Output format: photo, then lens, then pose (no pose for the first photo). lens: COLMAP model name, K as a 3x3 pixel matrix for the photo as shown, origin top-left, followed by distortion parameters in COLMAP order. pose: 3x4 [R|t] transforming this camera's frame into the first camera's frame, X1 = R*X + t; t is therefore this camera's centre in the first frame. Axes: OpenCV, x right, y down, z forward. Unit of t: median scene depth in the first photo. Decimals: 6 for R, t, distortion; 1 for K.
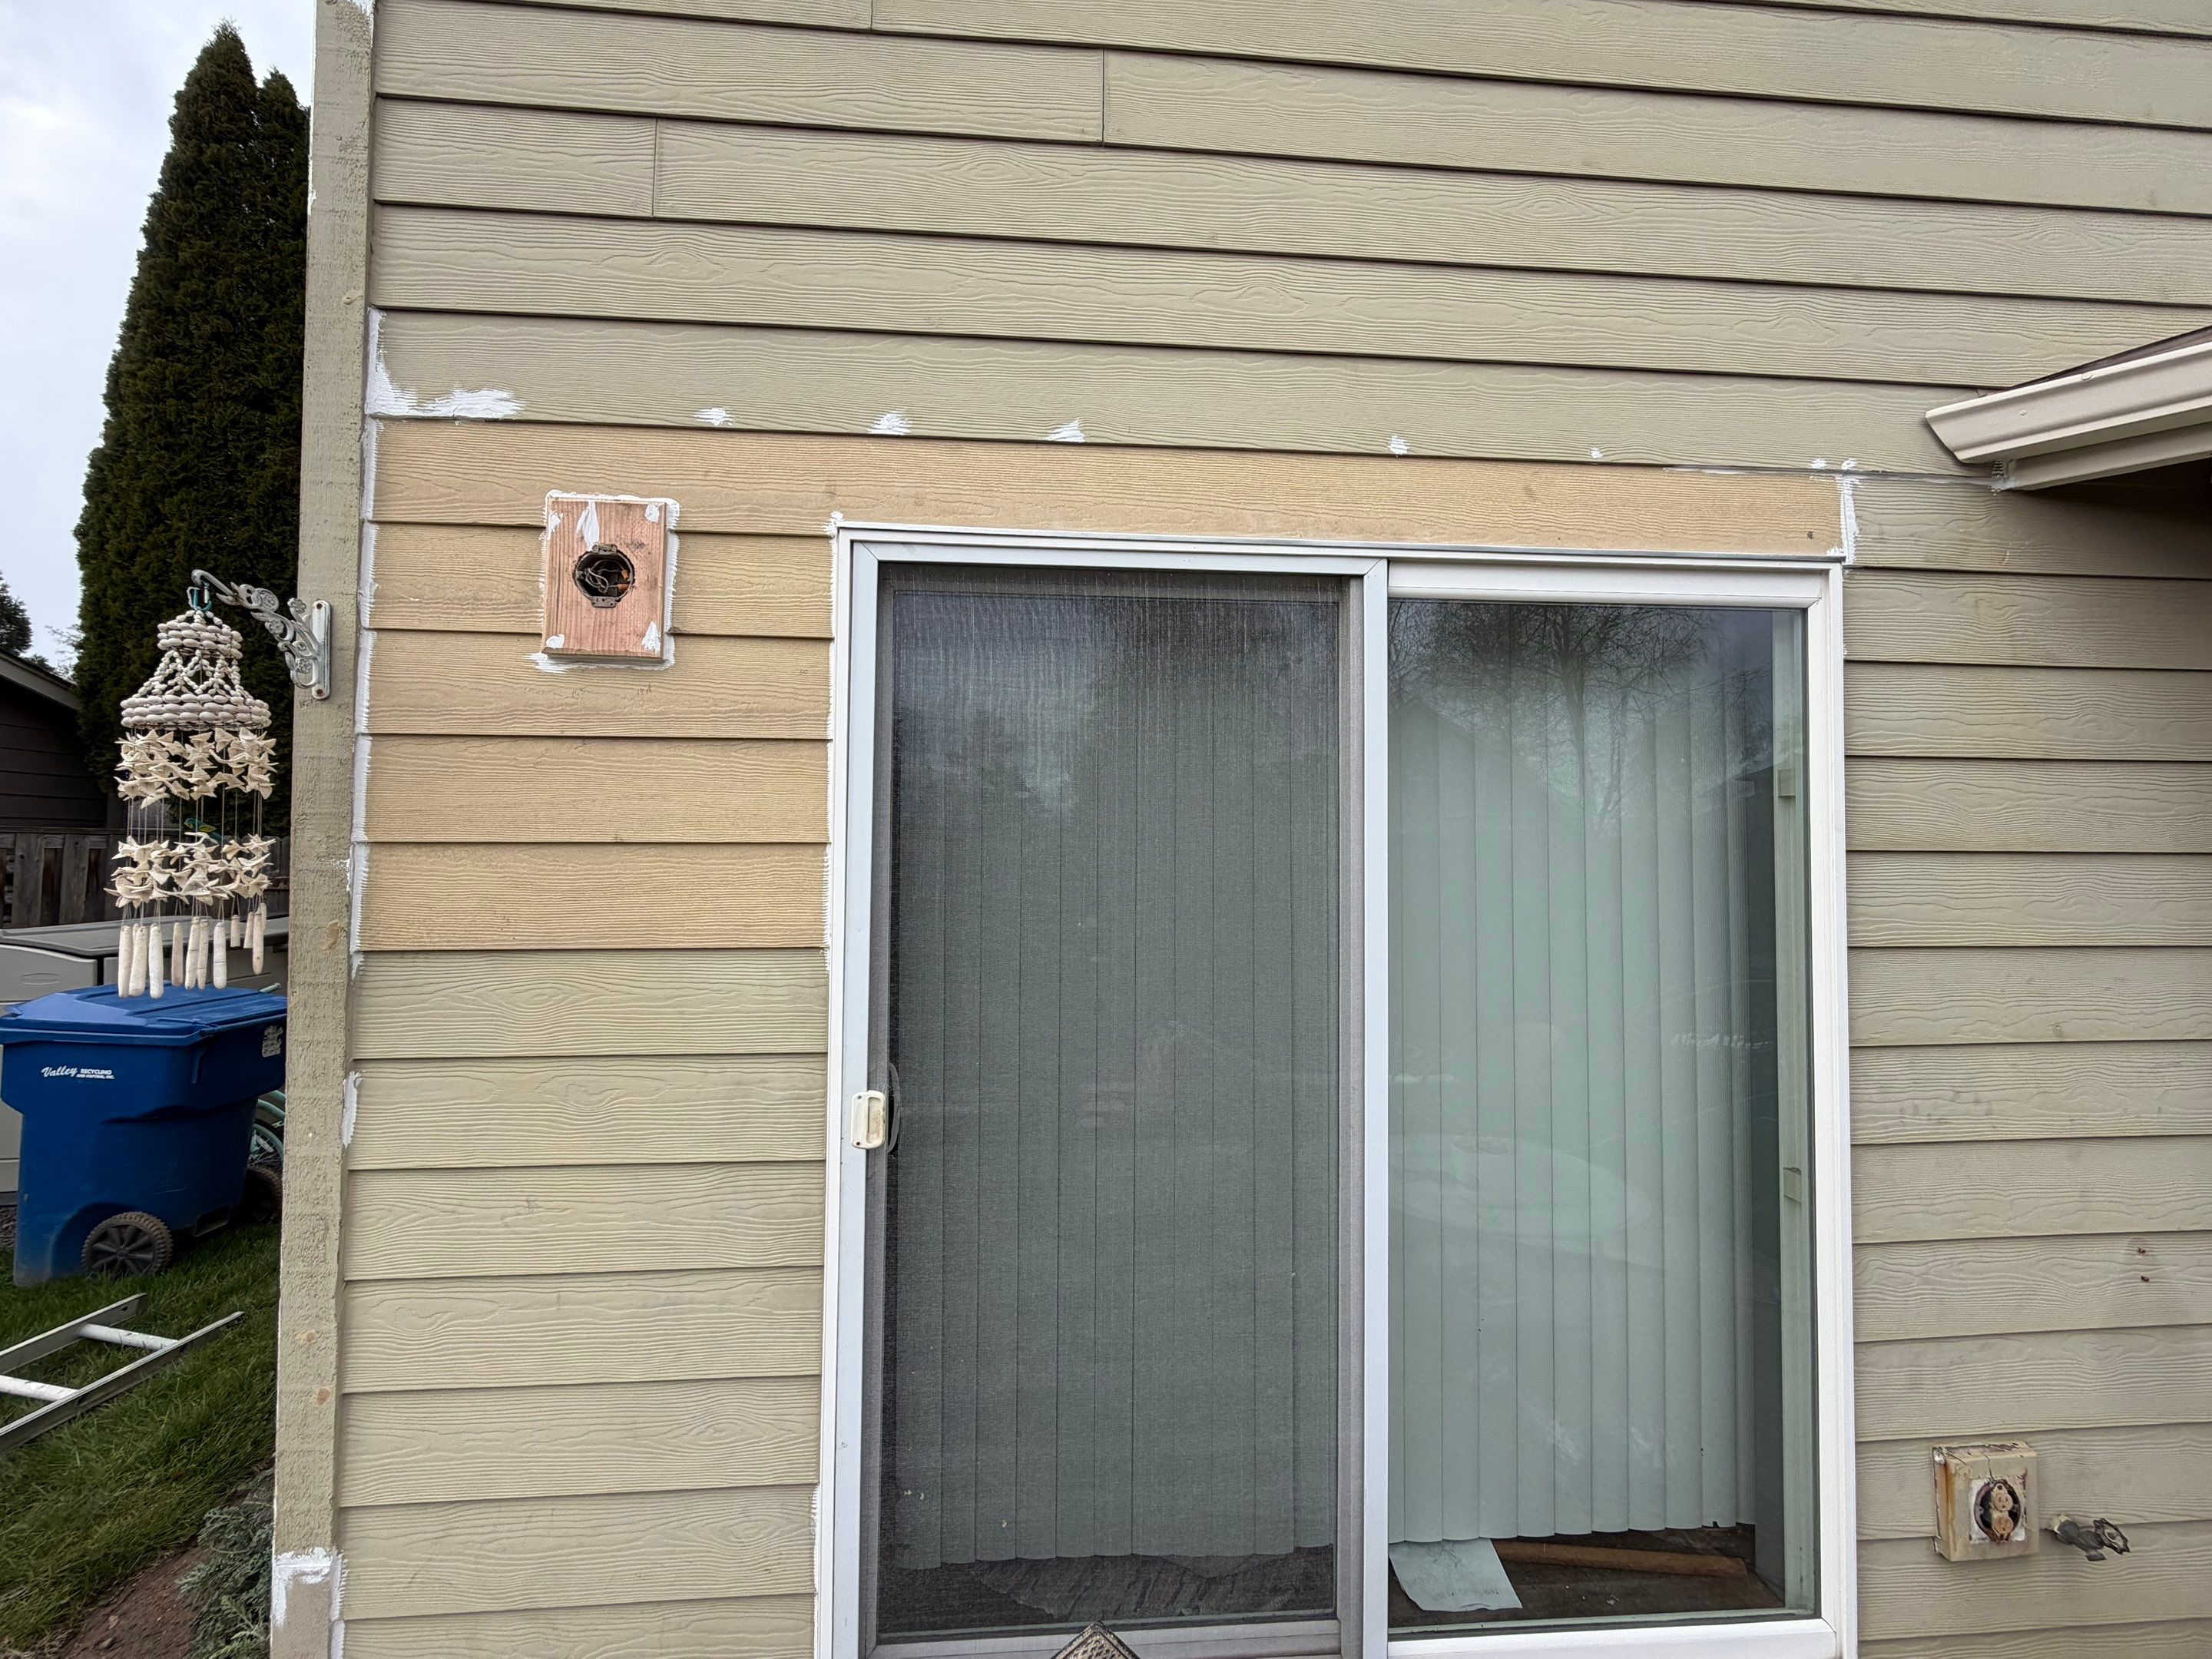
lens RADIAL K [[880.3, 0, 1098.9], [0, 880.3, 825.5], [0, 0, 1]] dist [0.000110, -0.000386]
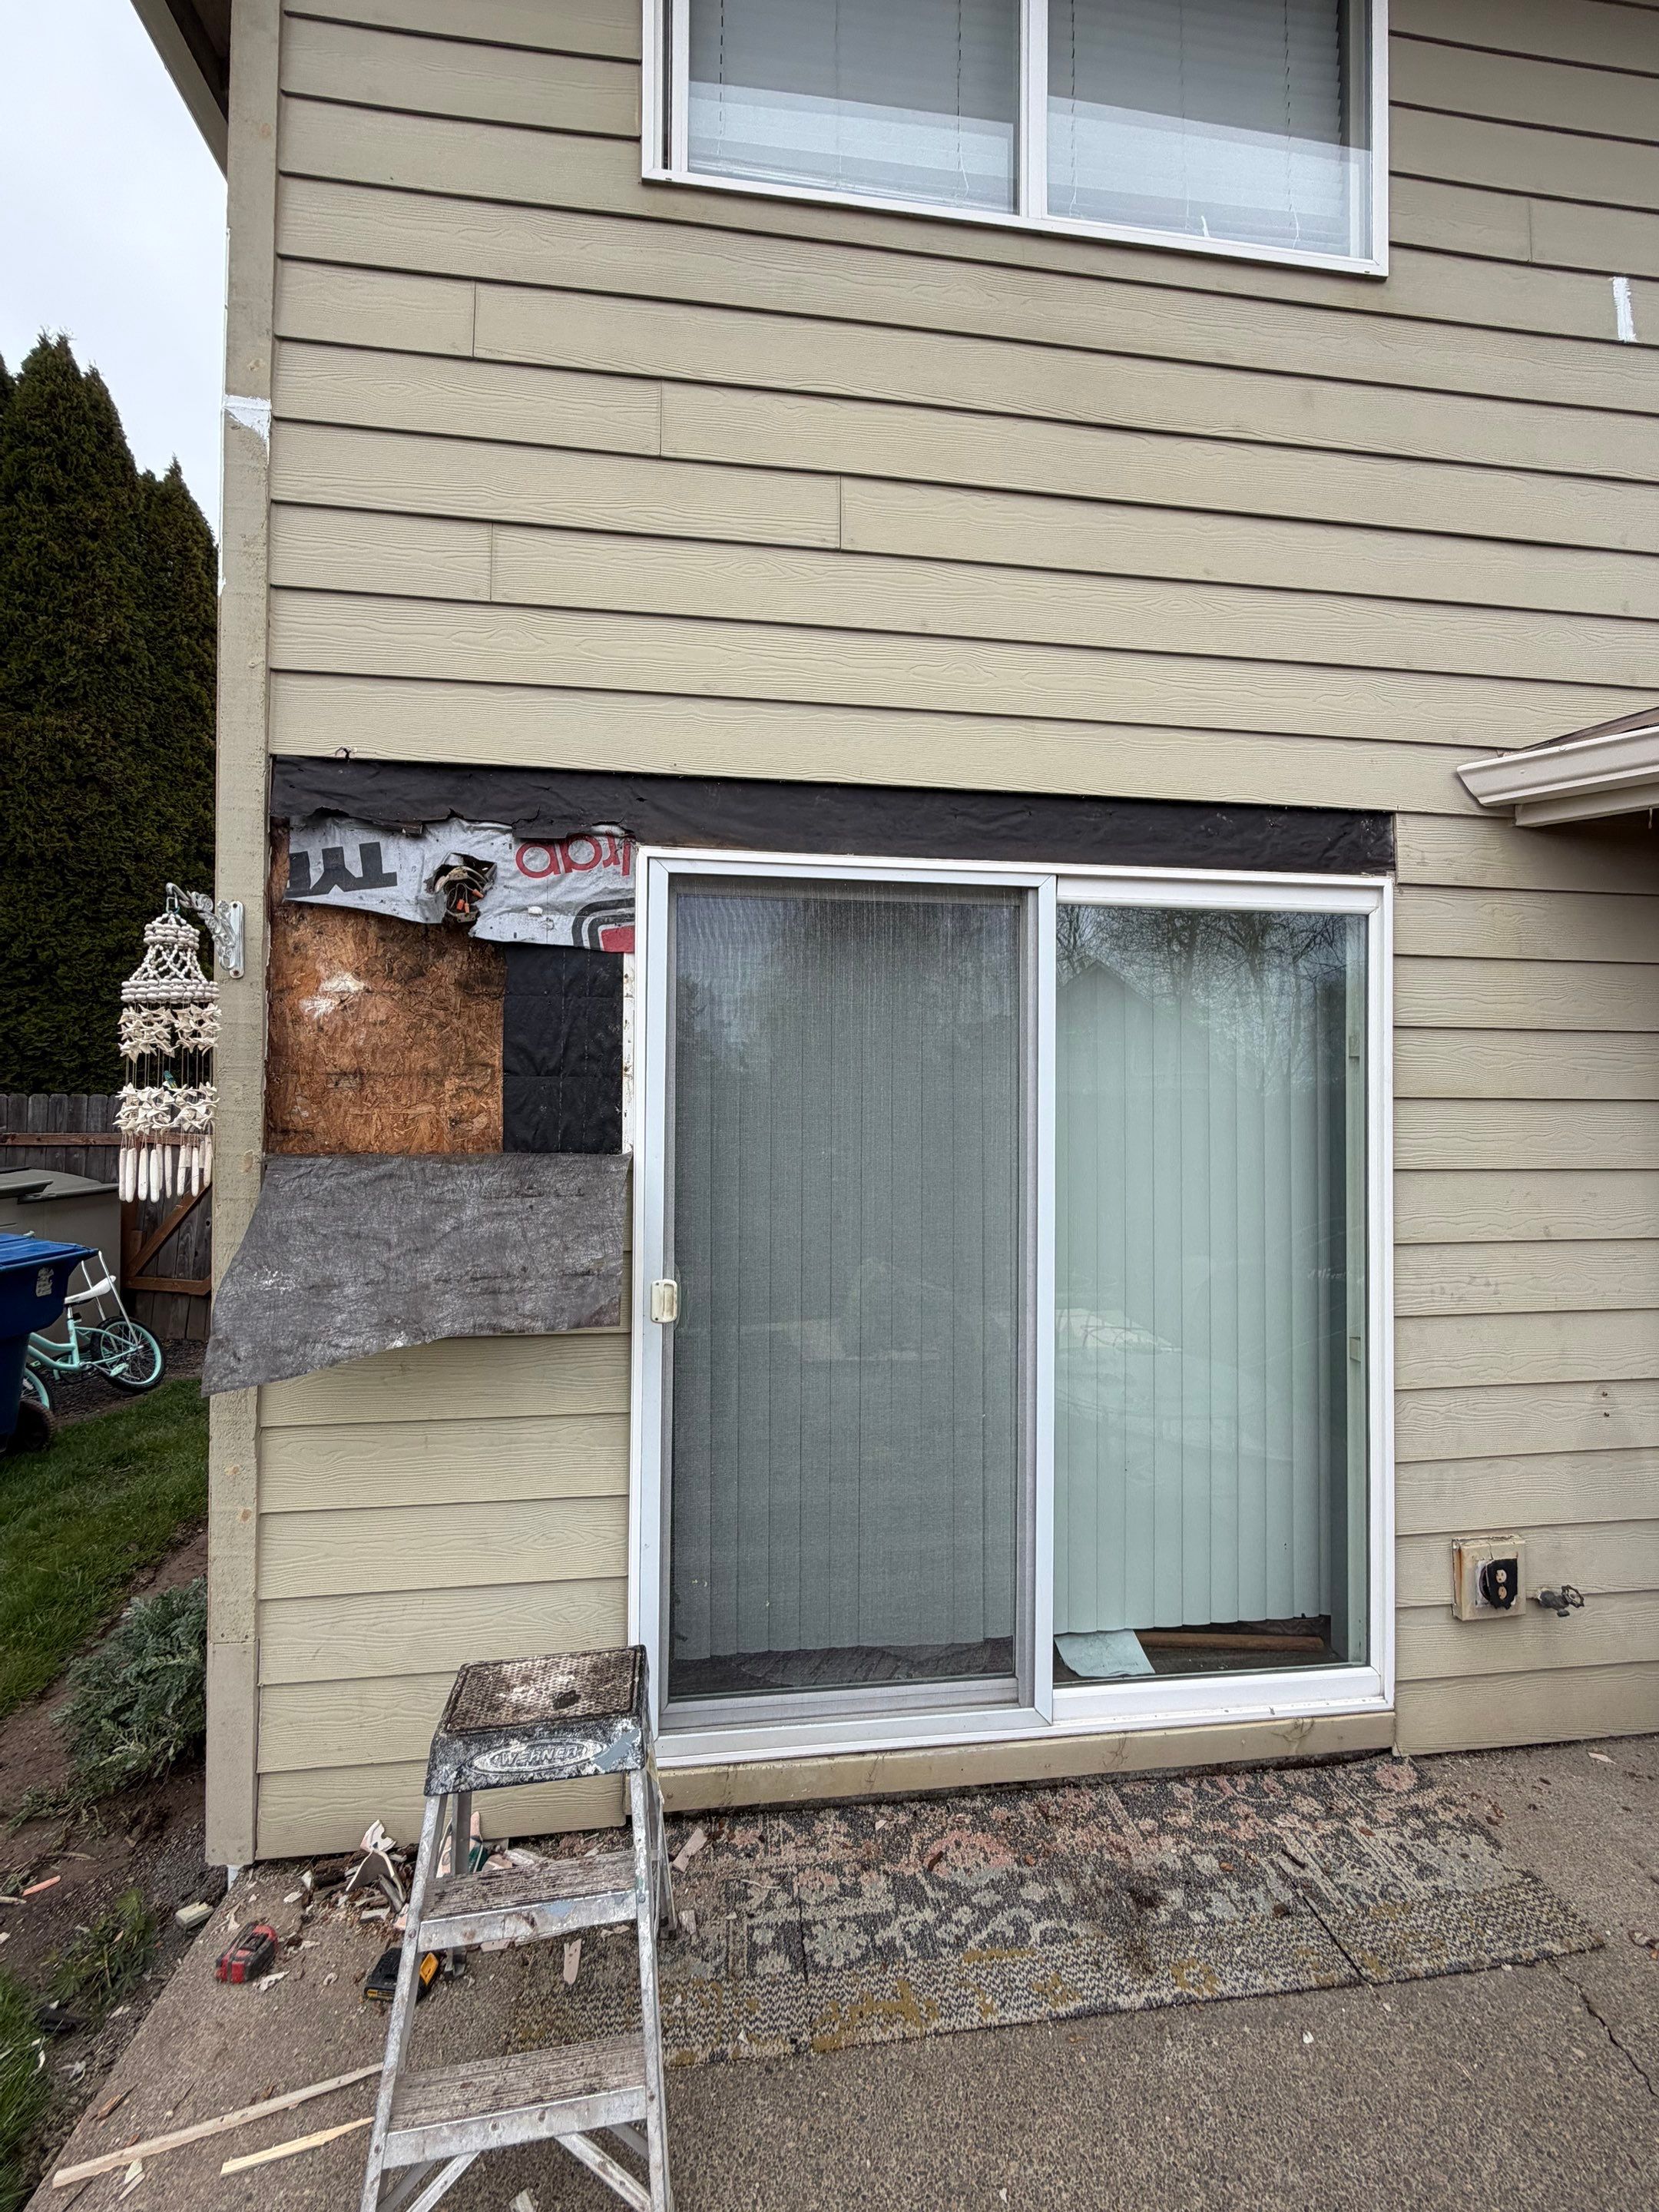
lens RADIAL K [[880.3, 0, 829.1], [0, 880.3, 1099.4], [0, 0, 1]] dist [0.000110, -0.000386]
pose [[0.998737, -0.000286, 0.050234, -0.076266], [-0.000398, 0.999907, 0.013613, 0.014023], [-0.050233, -0.013616, 0.998645, -0.298730]]
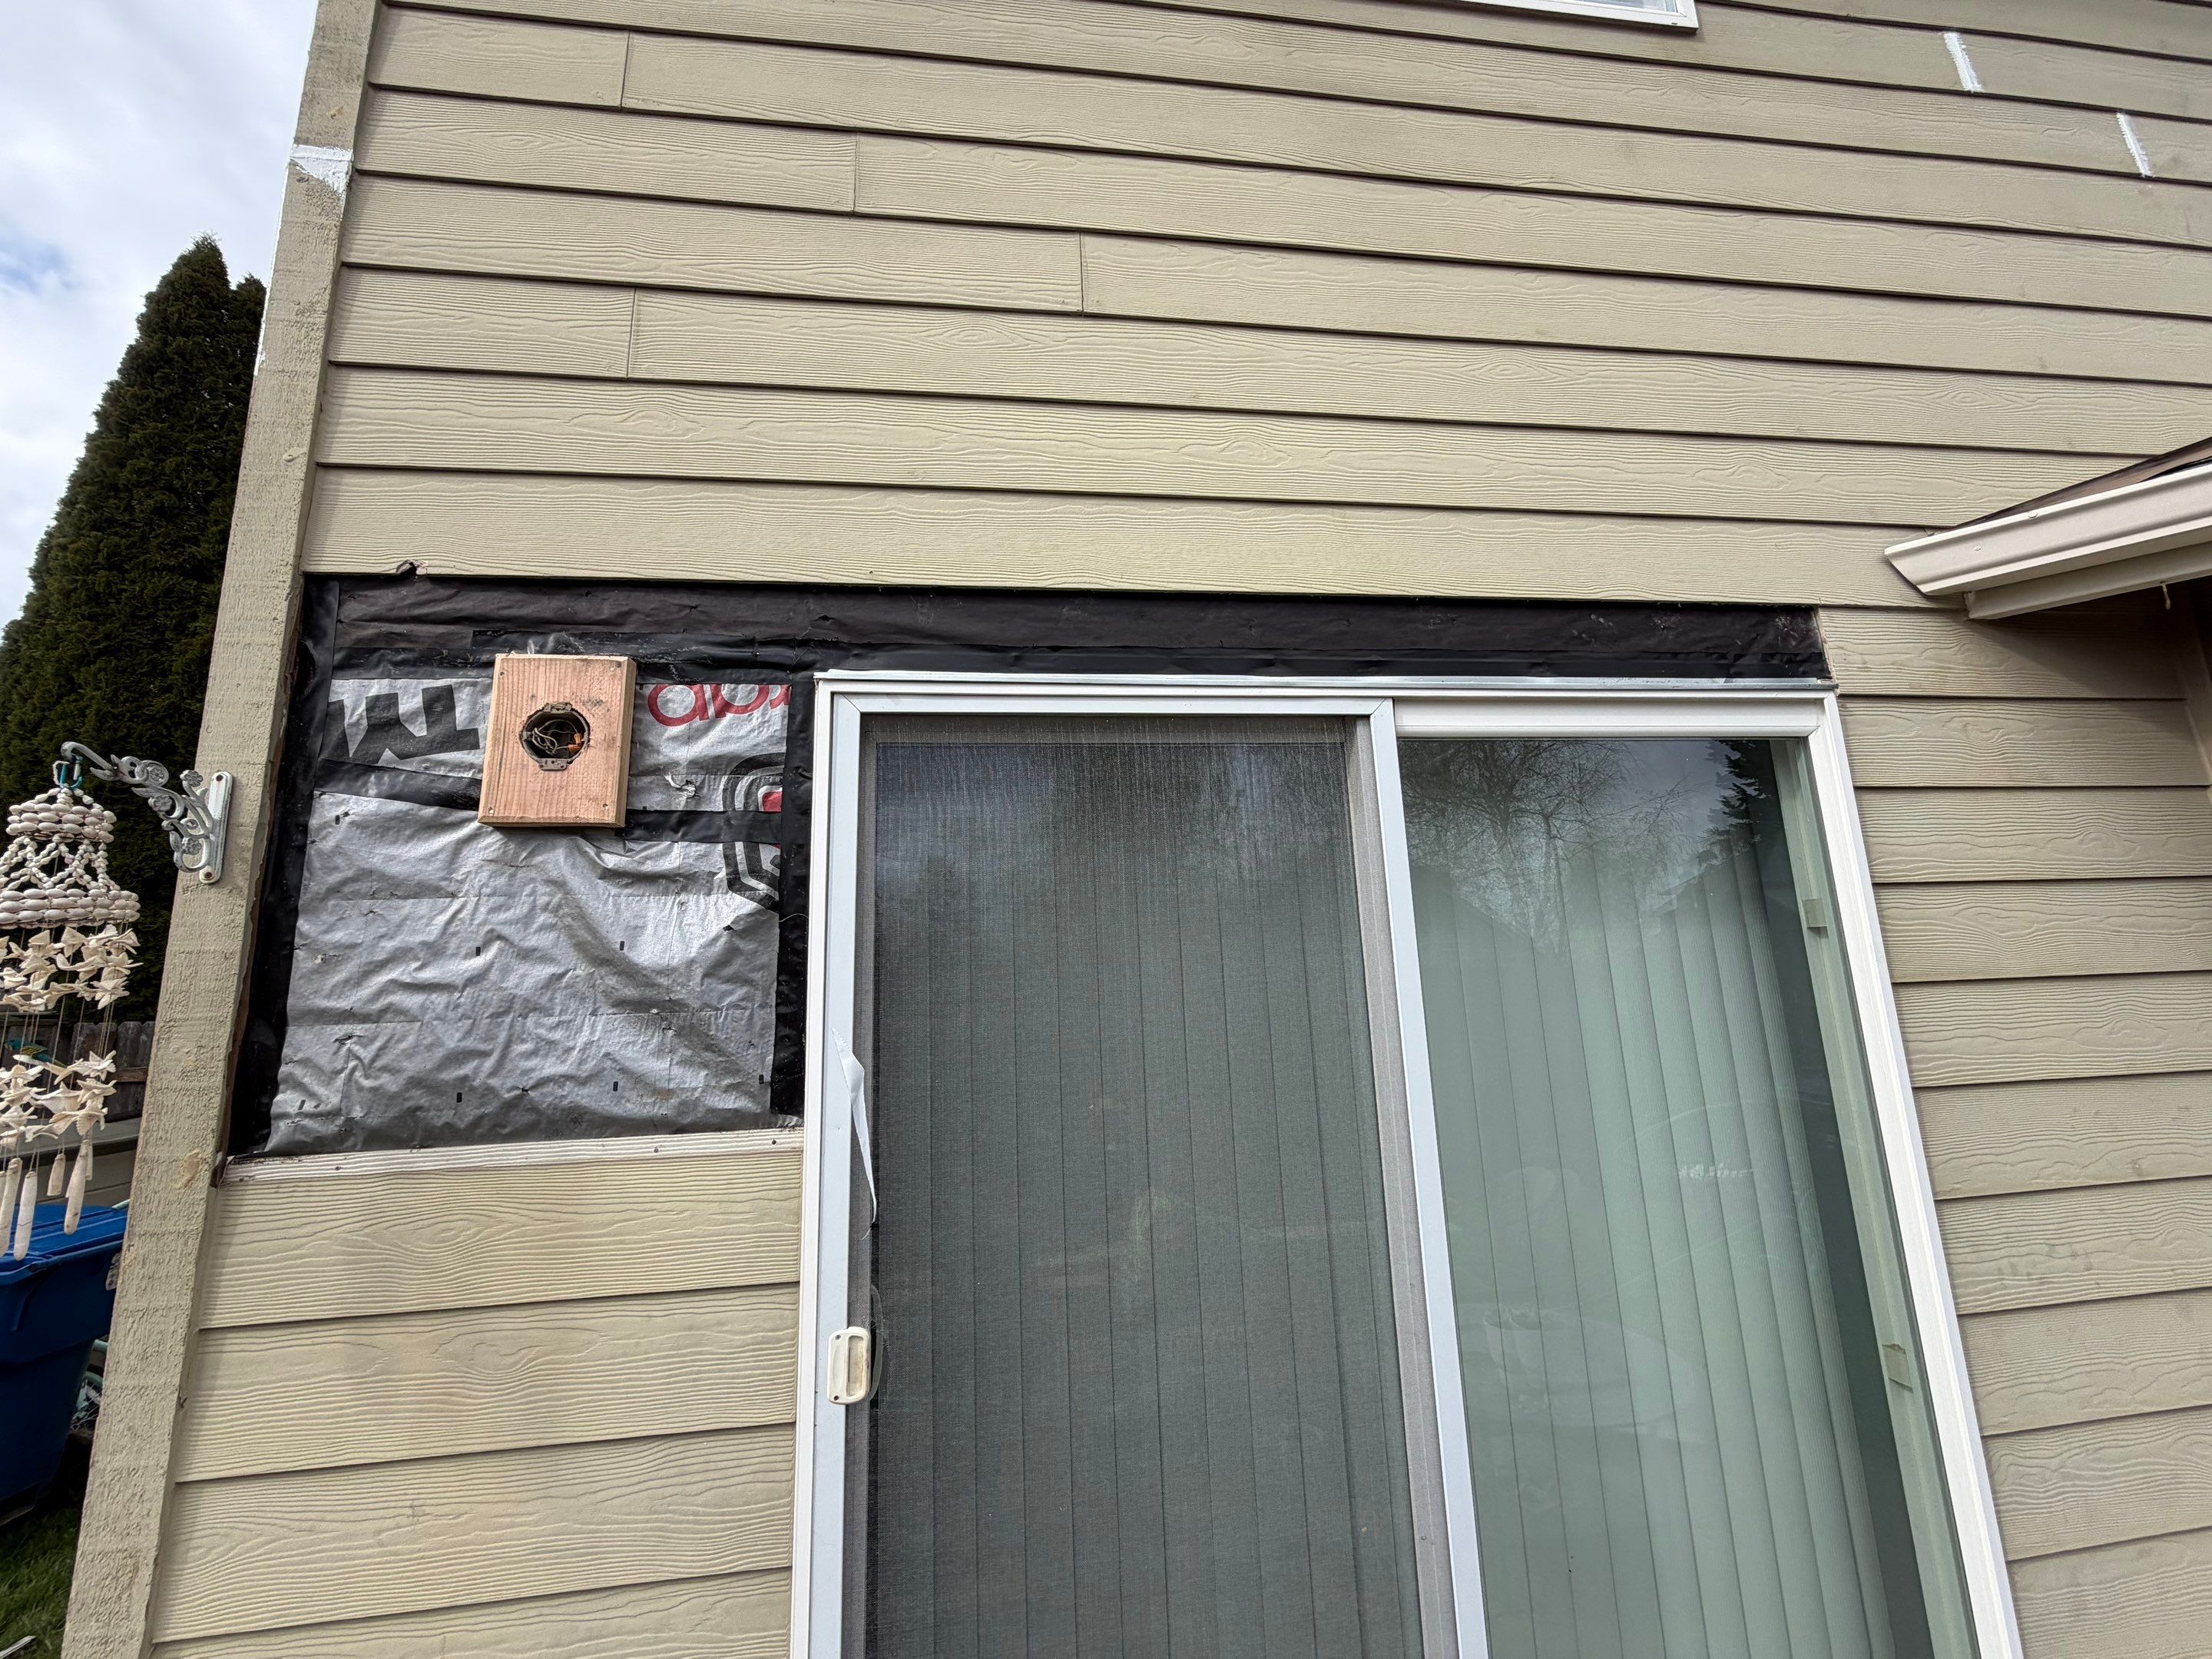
lens RADIAL K [[880.3, 0, 1098.9], [0, 880.3, 825.5], [0, 0, 1]] dist [0.000110, -0.000386]
pose [[0.997746, -0.031661, 0.059160, -0.056075], [0.040567, 0.986926, -0.155985, -0.026814], [-0.053448, 0.158033, 0.985986, 0.084392]]
